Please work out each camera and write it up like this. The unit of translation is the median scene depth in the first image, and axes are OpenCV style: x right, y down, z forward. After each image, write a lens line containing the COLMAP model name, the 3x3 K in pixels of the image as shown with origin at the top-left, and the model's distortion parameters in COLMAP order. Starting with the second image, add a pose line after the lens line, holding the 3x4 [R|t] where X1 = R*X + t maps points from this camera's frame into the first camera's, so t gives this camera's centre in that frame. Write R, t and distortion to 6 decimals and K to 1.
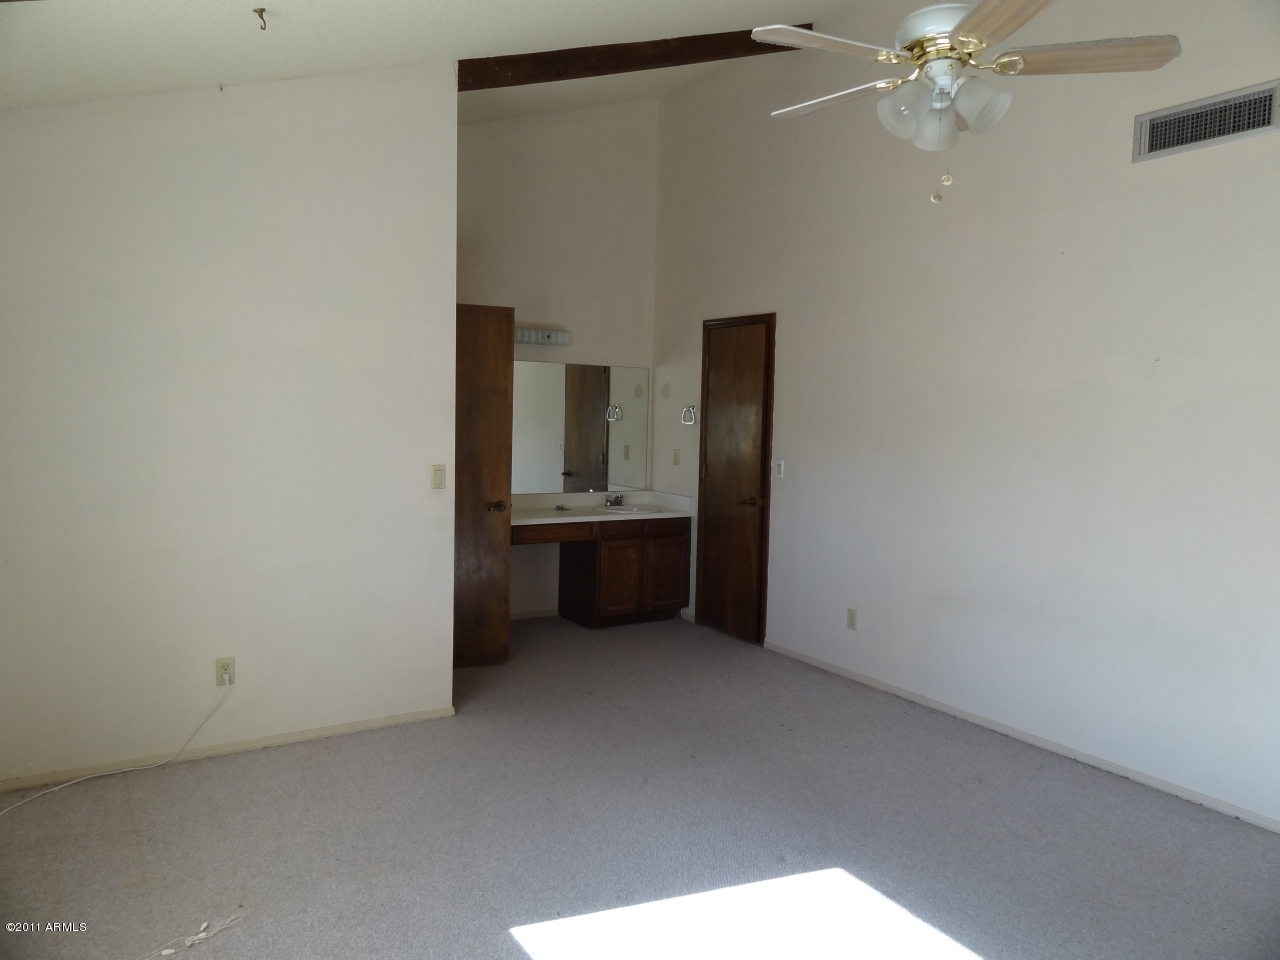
lens RADIAL K [[903.9, 0, 644.0], [0, 903.9, 477.6], [0, 0, 1]] dist [0.000505, -0.002326]
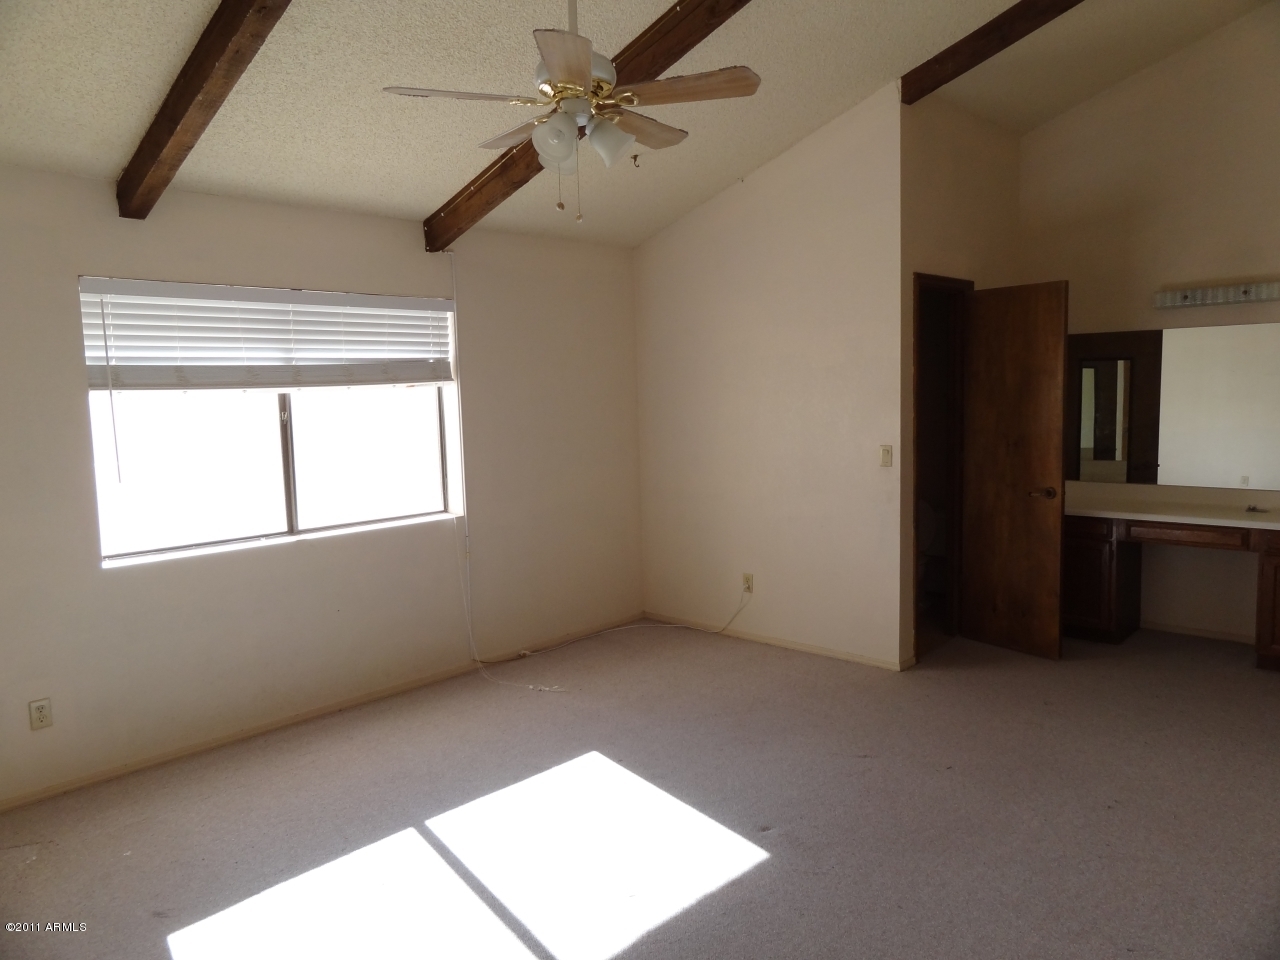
lens RADIAL K [[903.9, 0, 644.0], [0, 903.9, 477.6], [0, 0, 1]] dist [0.000505, -0.002326]
pose [[0.238871, 0.065904, -0.968812, 0.657169], [-0.037326, 0.997580, 0.058658, -0.024432], [0.970334, 0.022150, 0.240753, 0.357209]]
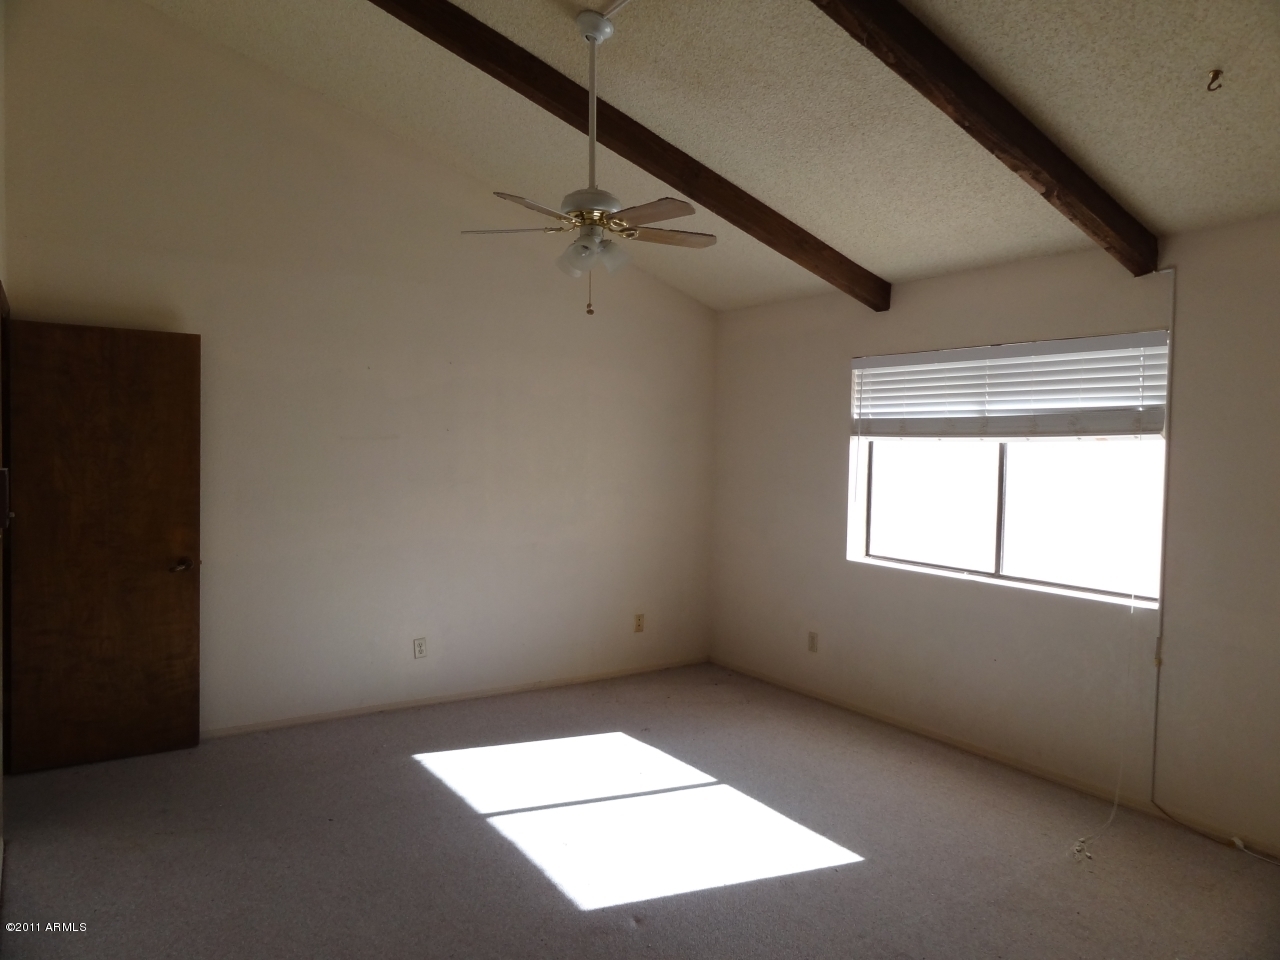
lens RADIAL K [[903.9, 0, 644.0], [0, 903.9, 477.6], [0, 0, 1]] dist [0.000505, -0.002326]
pose [[-0.999307, -0.037204, -0.000933, 0.098109], [-0.037066, 0.992741, 0.114416, -0.096874], [-0.003331, 0.114371, -0.993433, 1.132900]]
